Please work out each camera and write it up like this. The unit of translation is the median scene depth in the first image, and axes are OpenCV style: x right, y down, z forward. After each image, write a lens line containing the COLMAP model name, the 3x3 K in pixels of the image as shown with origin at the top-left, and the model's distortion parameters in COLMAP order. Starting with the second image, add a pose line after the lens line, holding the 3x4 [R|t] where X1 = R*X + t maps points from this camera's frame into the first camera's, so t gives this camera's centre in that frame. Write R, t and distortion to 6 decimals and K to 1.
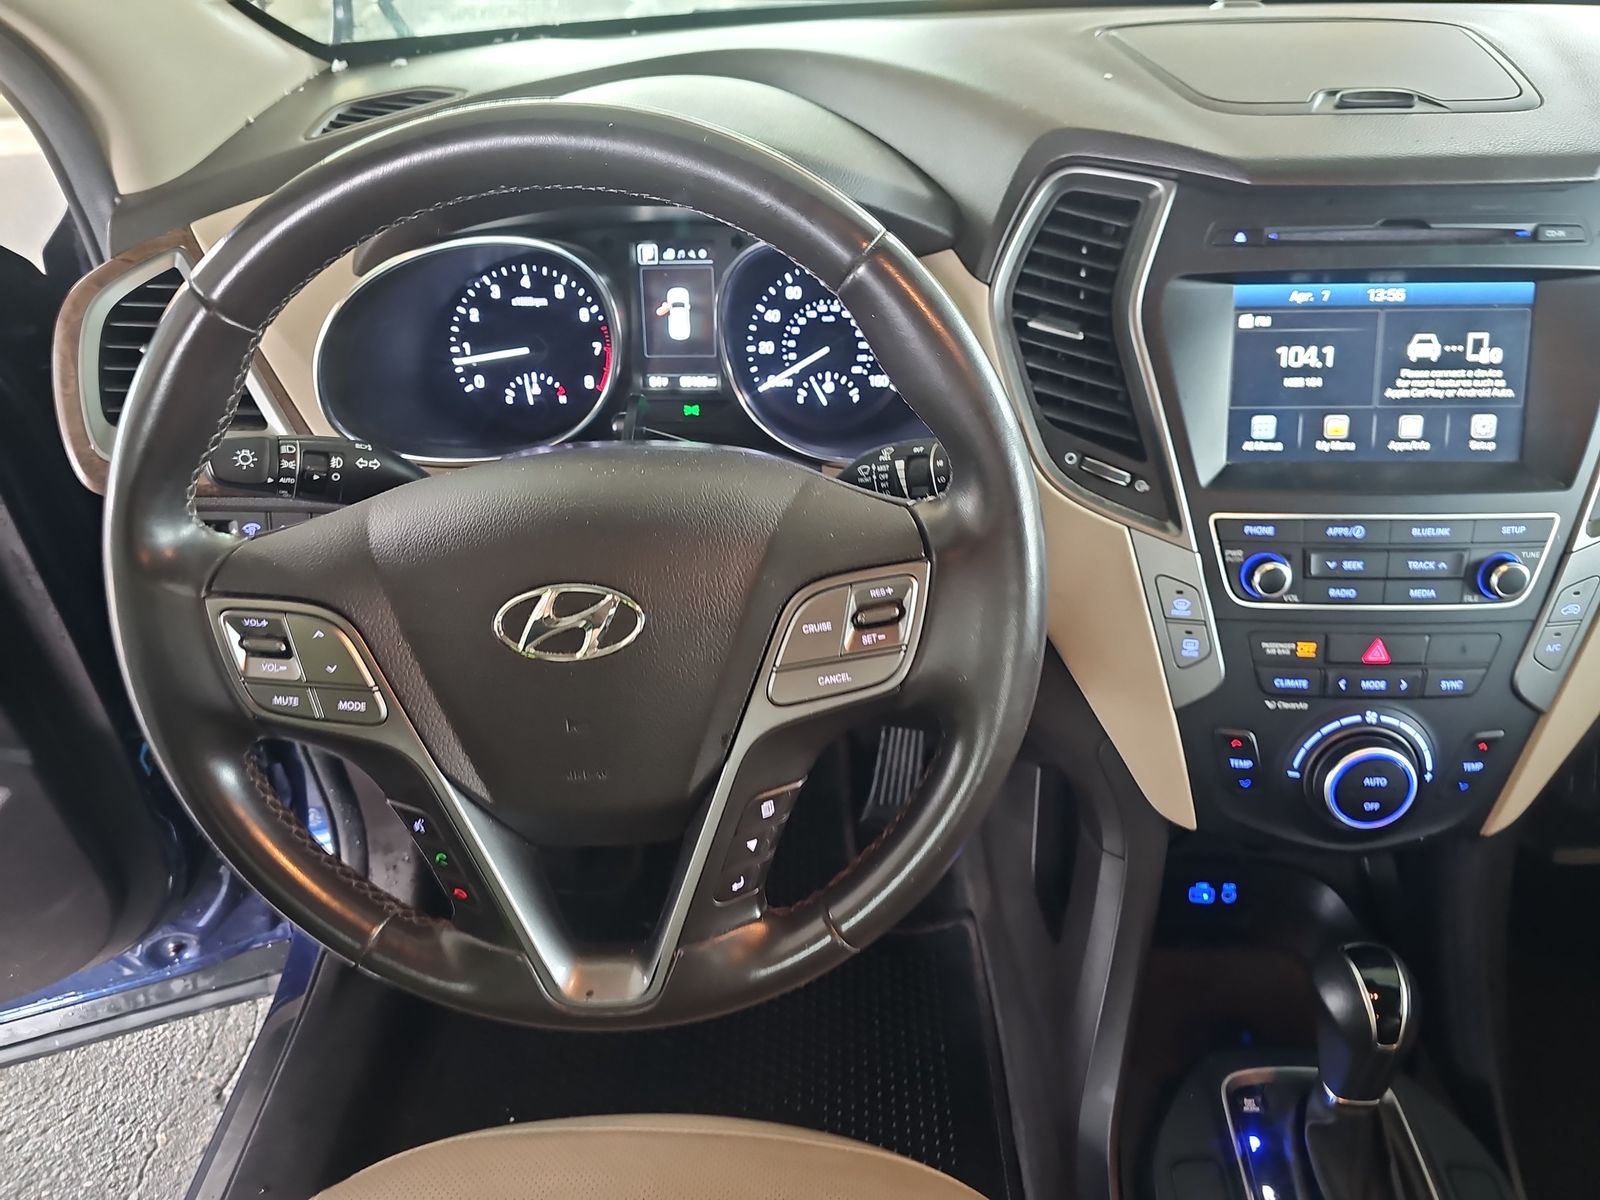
lens RADIAL K [[1071.4, 0, 806.7], [0, 1071.4, 597.5], [0, 0, 1]] dist [0.021119, -0.029795]
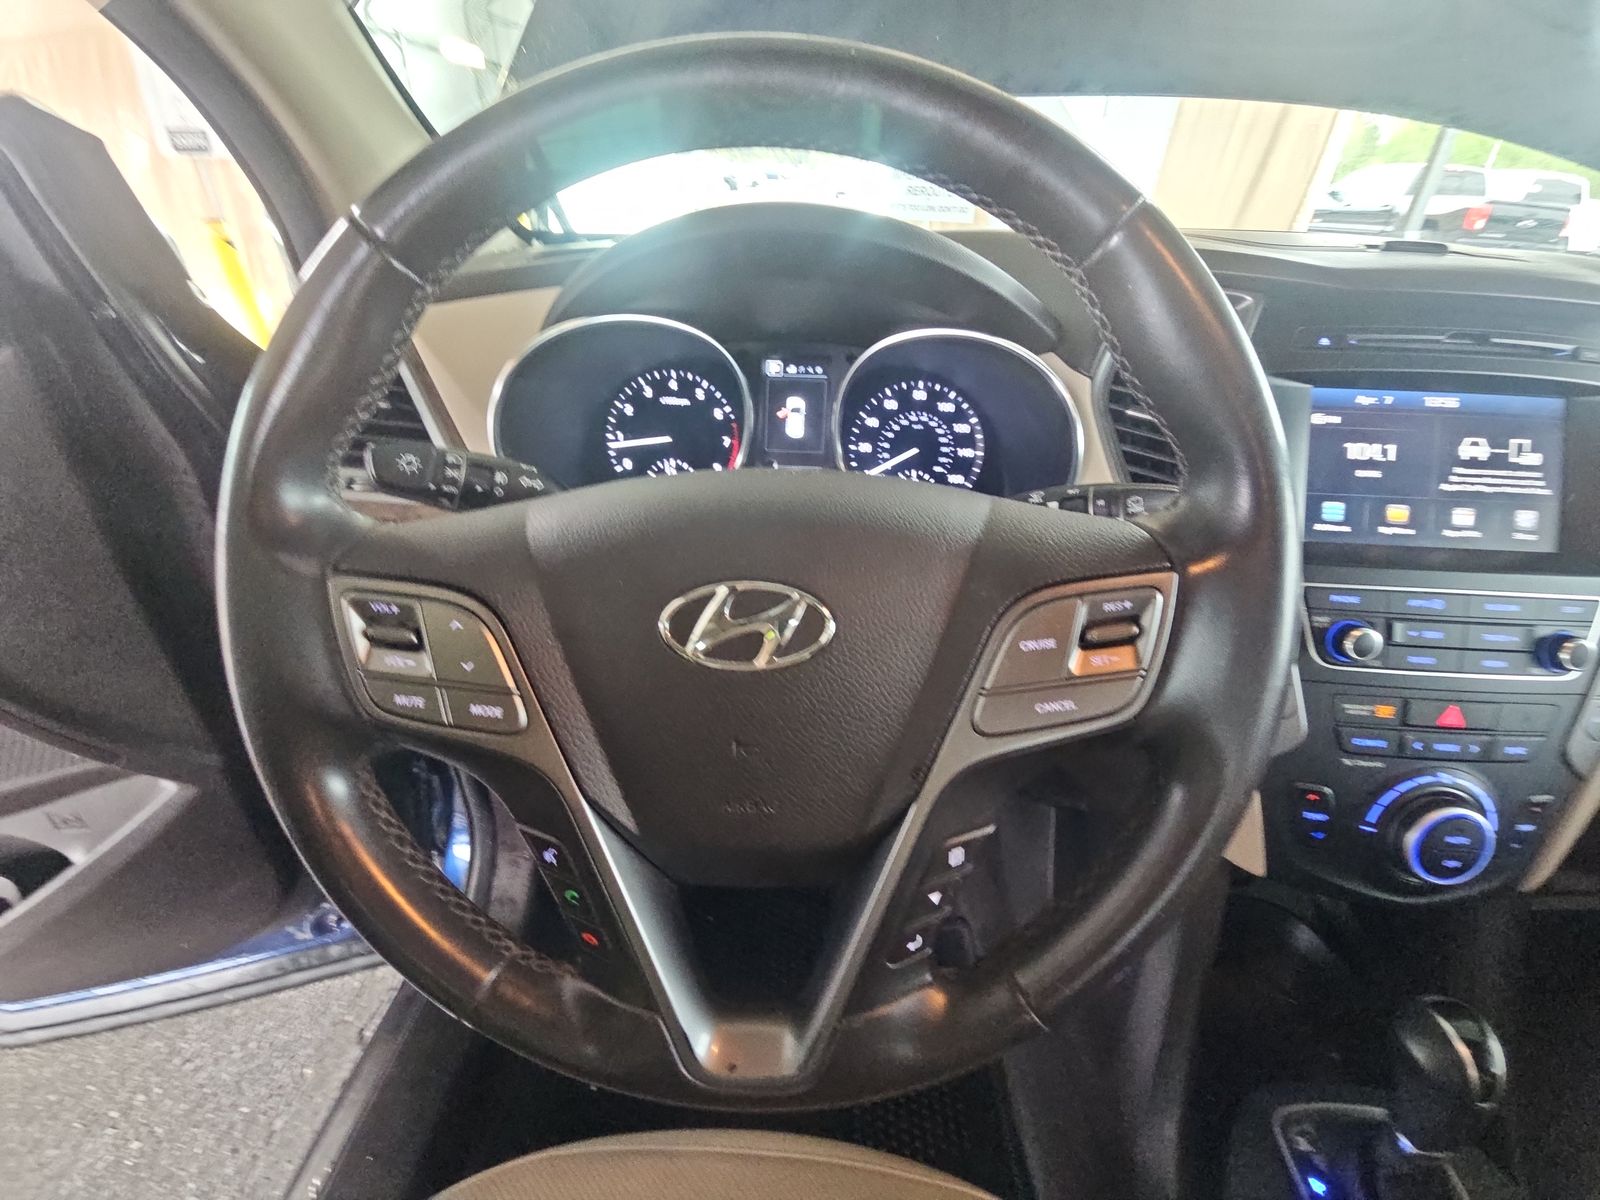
lens RADIAL K [[643.4, 0, 802.6], [0, 643.4, 608.5], [0, 0, 1]] dist [-0.006604, -0.000951]
pose [[0.998341, 0.052910, 0.022722, -0.118228], [-0.049735, 0.991183, -0.122812, 0.044379], [-0.029019, 0.121479, 0.992170, 0.299506]]
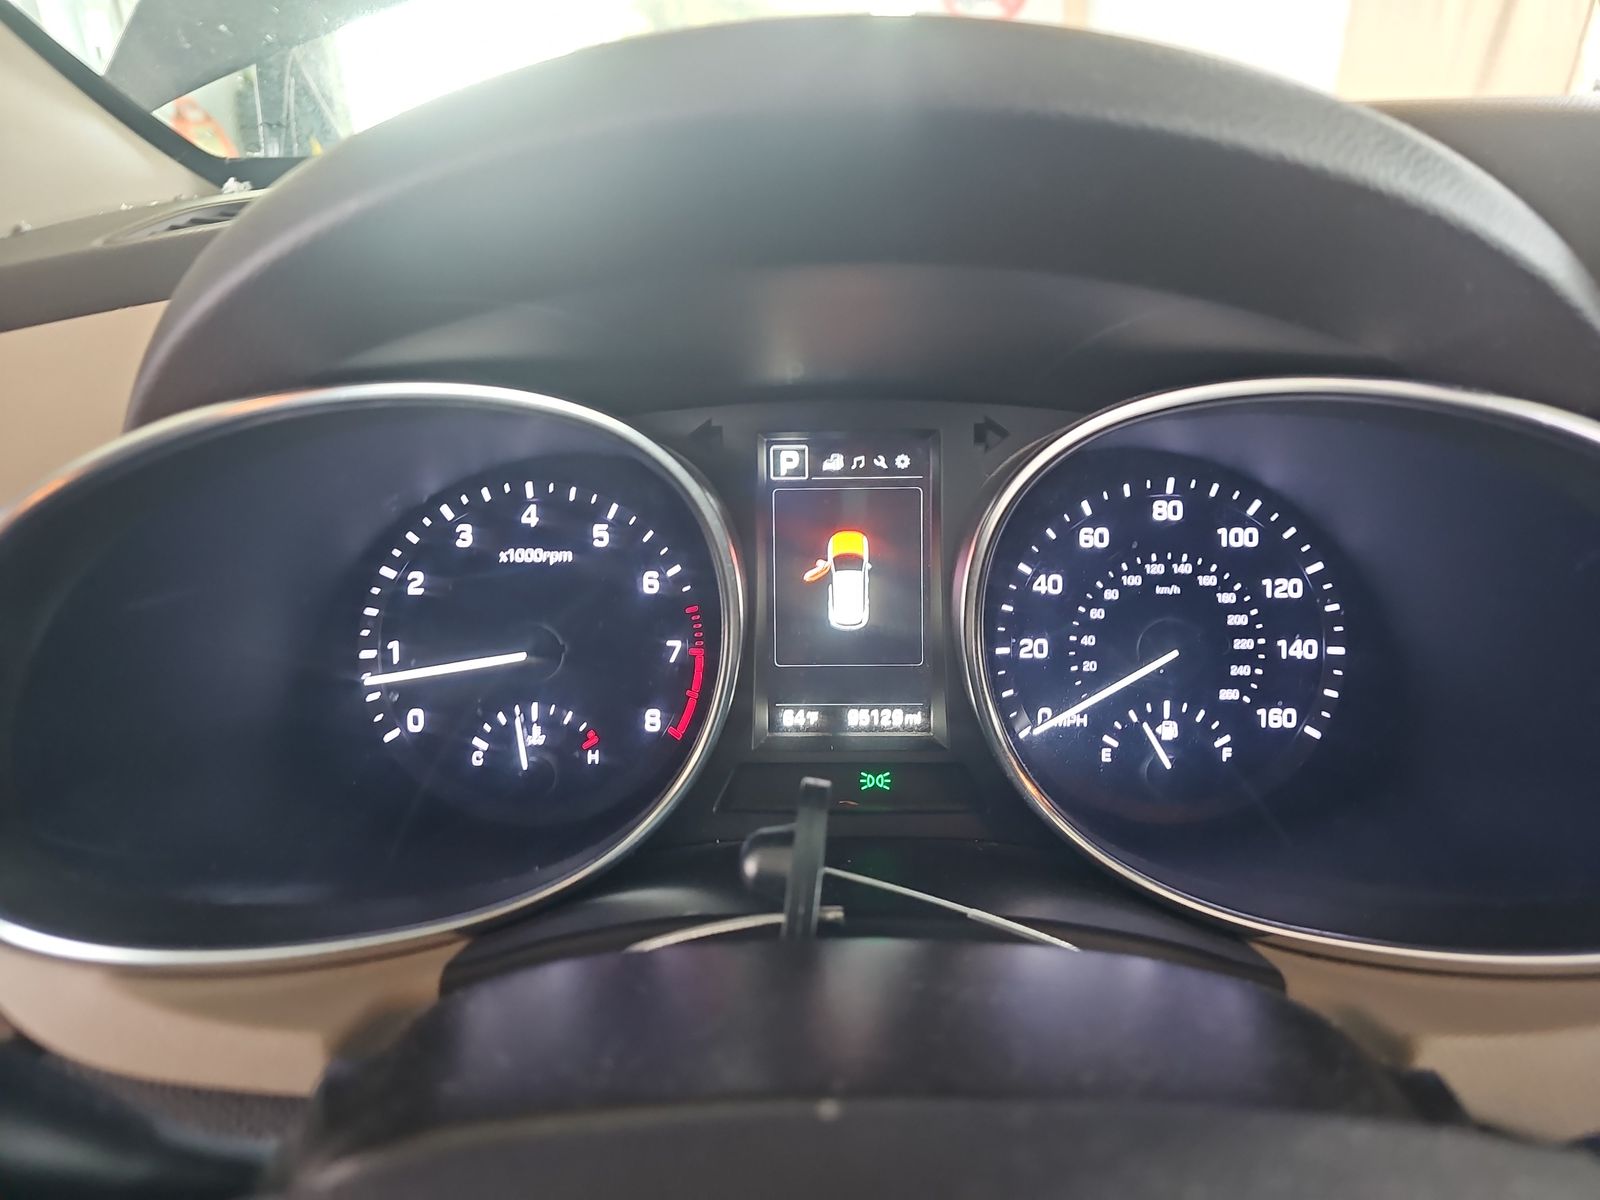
lens RADIAL K [[1071.4, 0, 802.3], [0, 1071.4, 606.8], [0, 0, 1]] dist [0.021119, -0.029795]
pose [[0.999018, 0.000199, 0.044296, -0.164321], [0.010933, 0.967943, -0.250932, -0.135643], [-0.042926, 0.251170, 0.966991, 0.551505]]
